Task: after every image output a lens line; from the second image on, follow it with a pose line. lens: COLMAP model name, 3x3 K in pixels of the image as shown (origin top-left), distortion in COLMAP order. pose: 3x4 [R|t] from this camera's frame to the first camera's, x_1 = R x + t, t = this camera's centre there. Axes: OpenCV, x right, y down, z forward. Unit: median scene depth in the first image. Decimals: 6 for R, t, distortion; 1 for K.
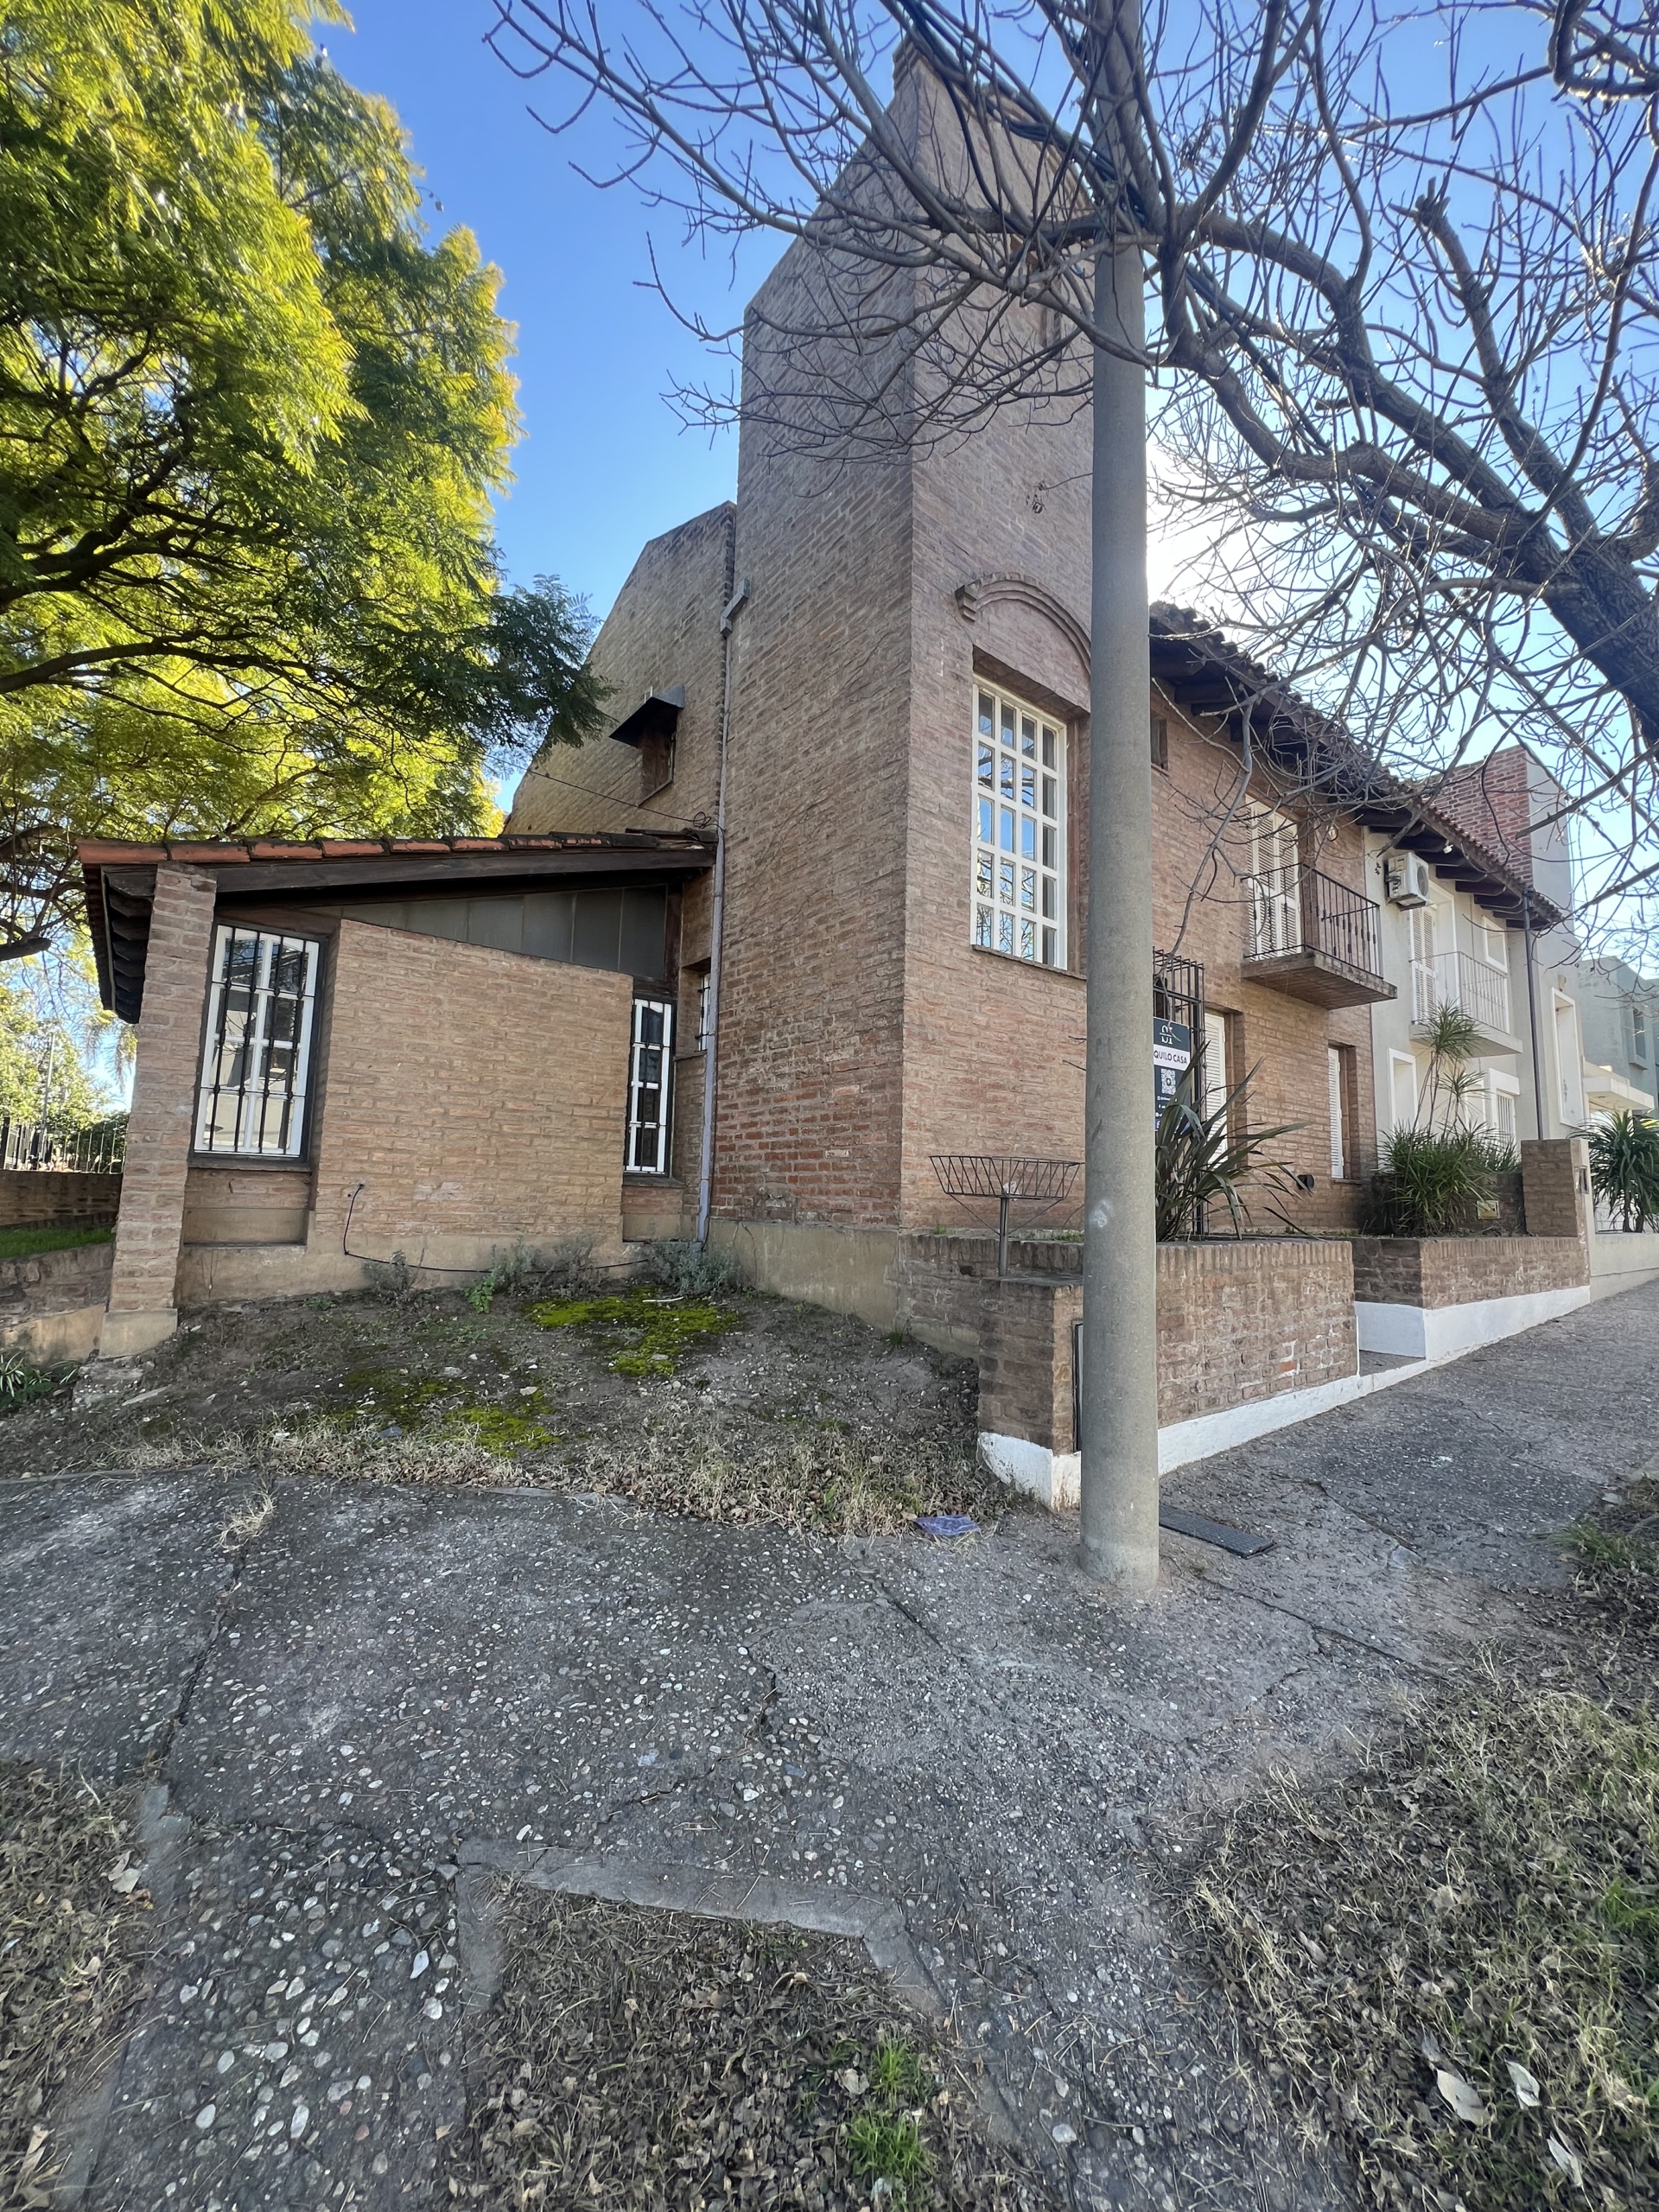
lens RADIAL K [[885.9, 0, 831.1], [0, 885.9, 1107.3], [0, 0, 1]] dist [-0.000409, -0.000824]
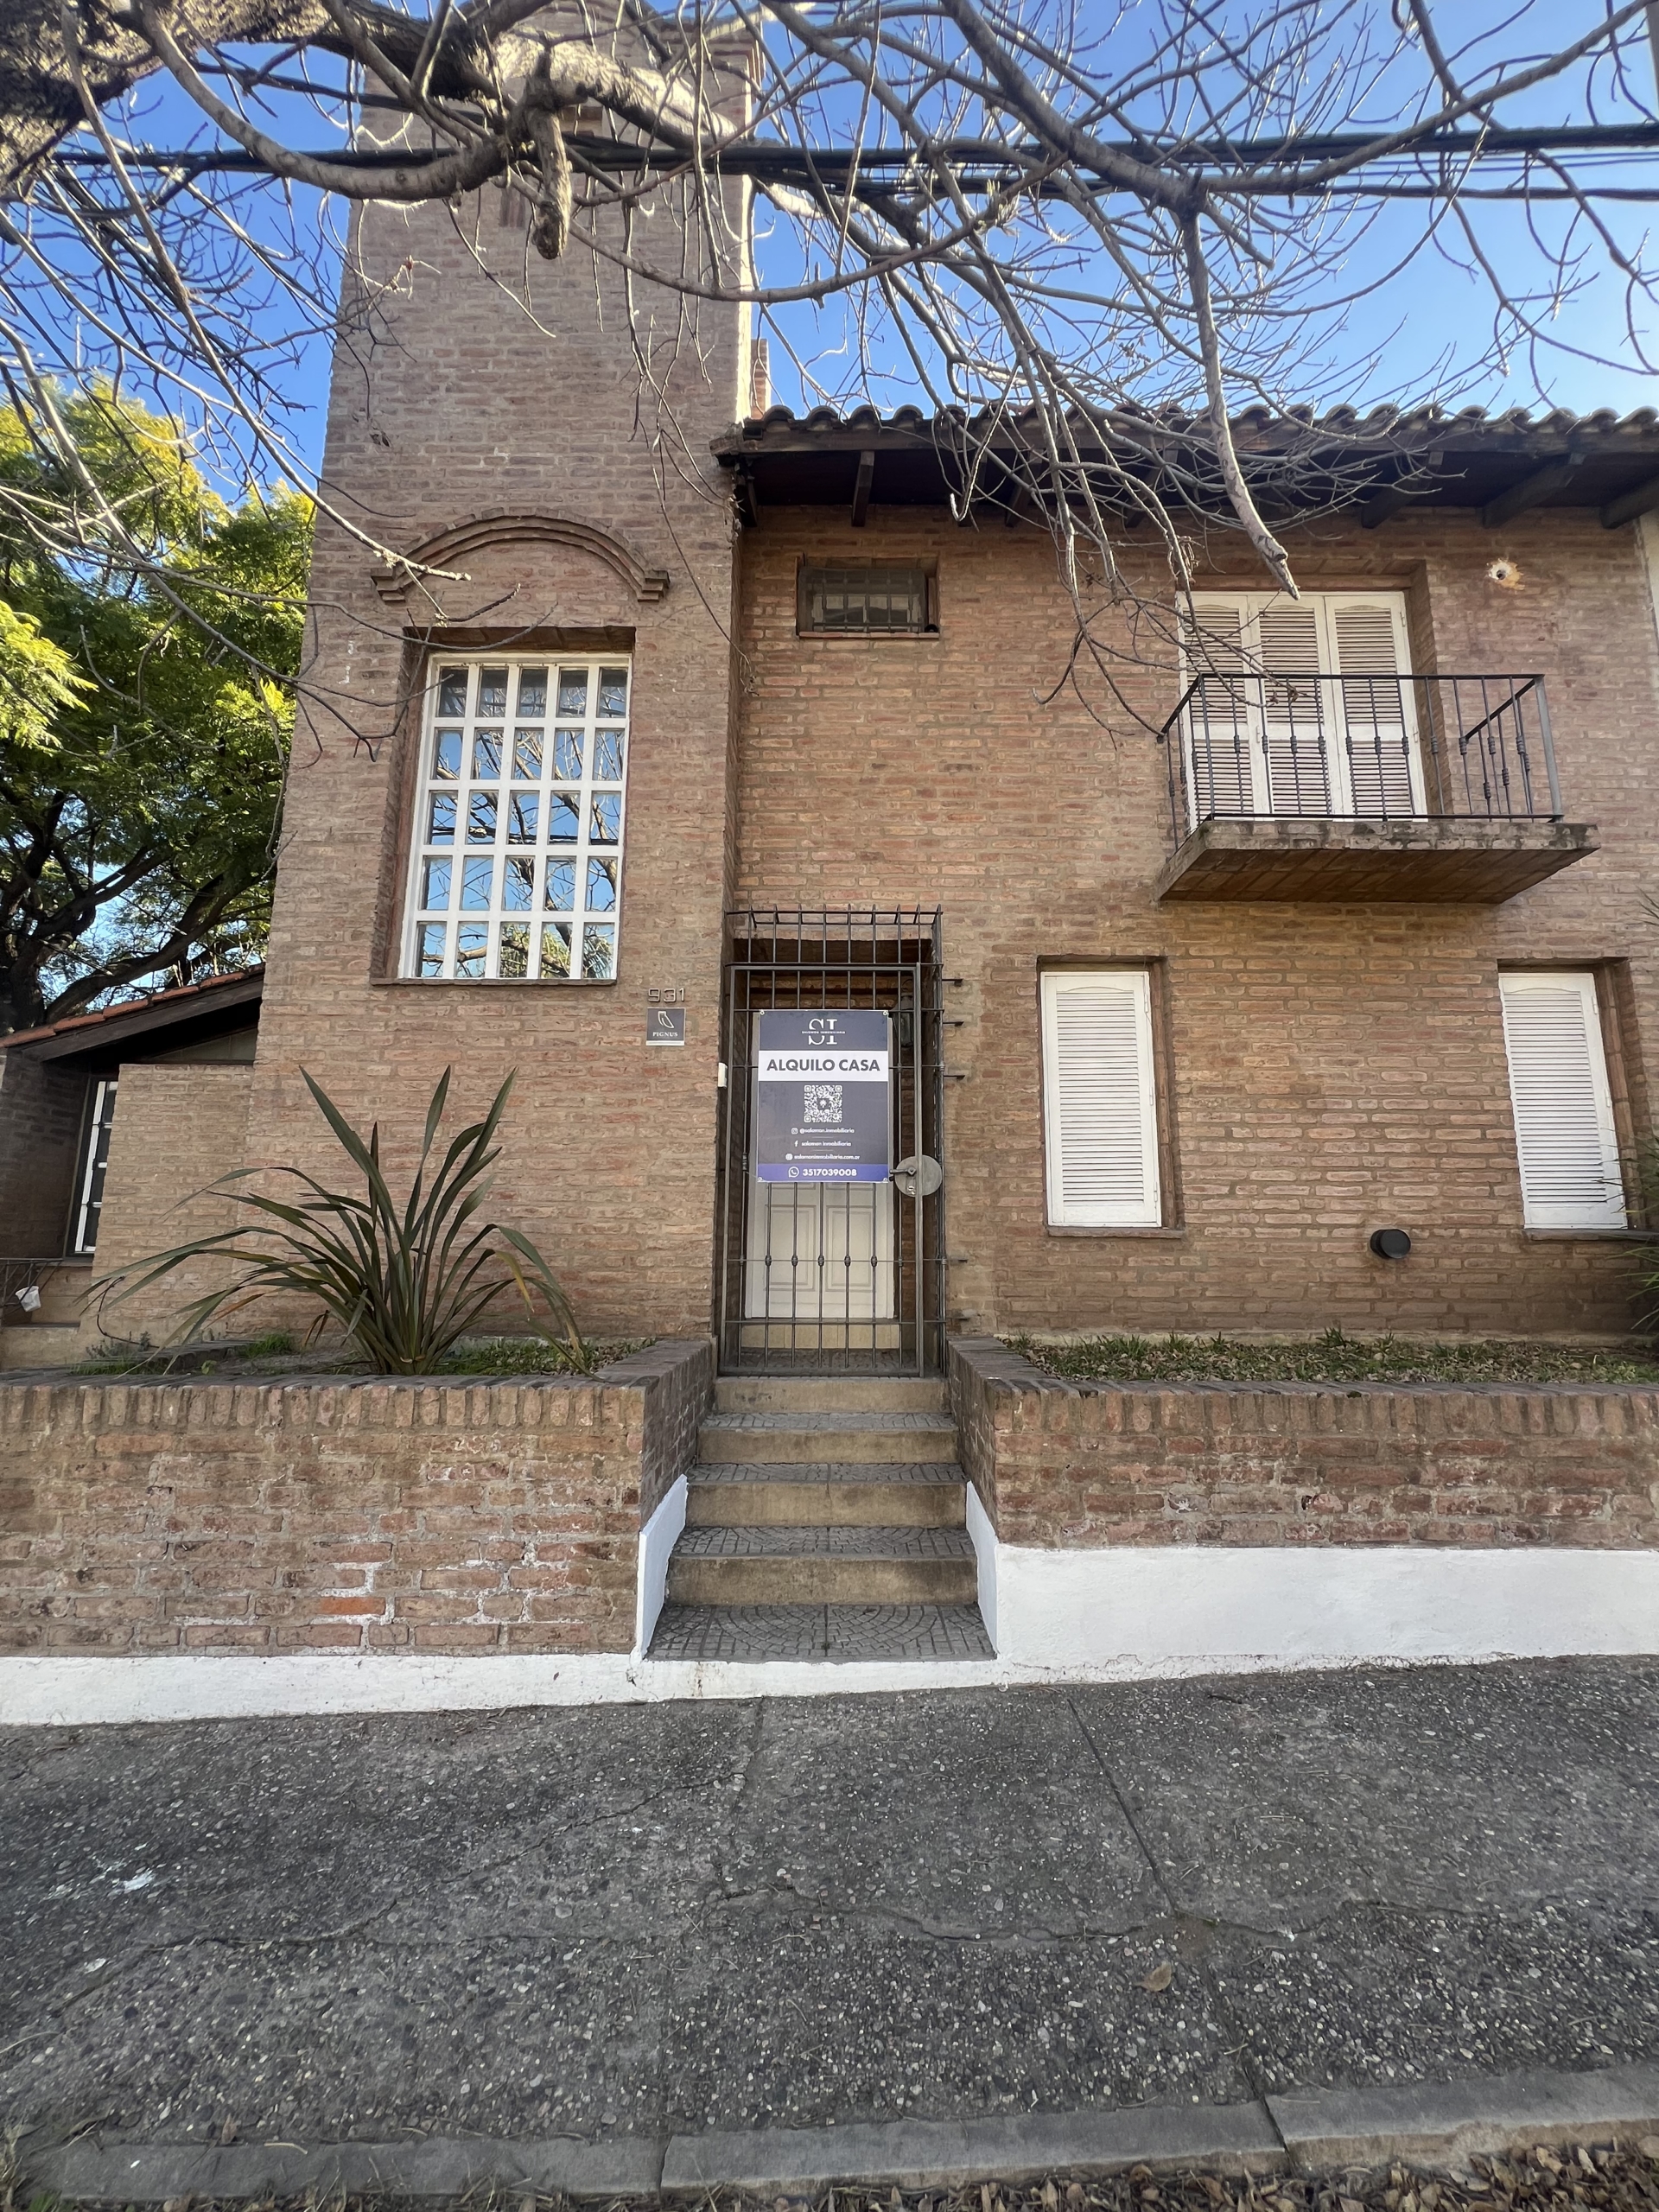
lens RADIAL K [[885.9, 0, 830.9], [0, 885.9, 1101.4], [0, 0, 1]] dist [-0.000409, -0.000824]
pose [[0.780081, -0.119860, -0.614091, 0.942771], [0.080560, 0.992551, -0.091394, 0.035324], [0.620471, 0.021823, 0.783926, 0.598564]]
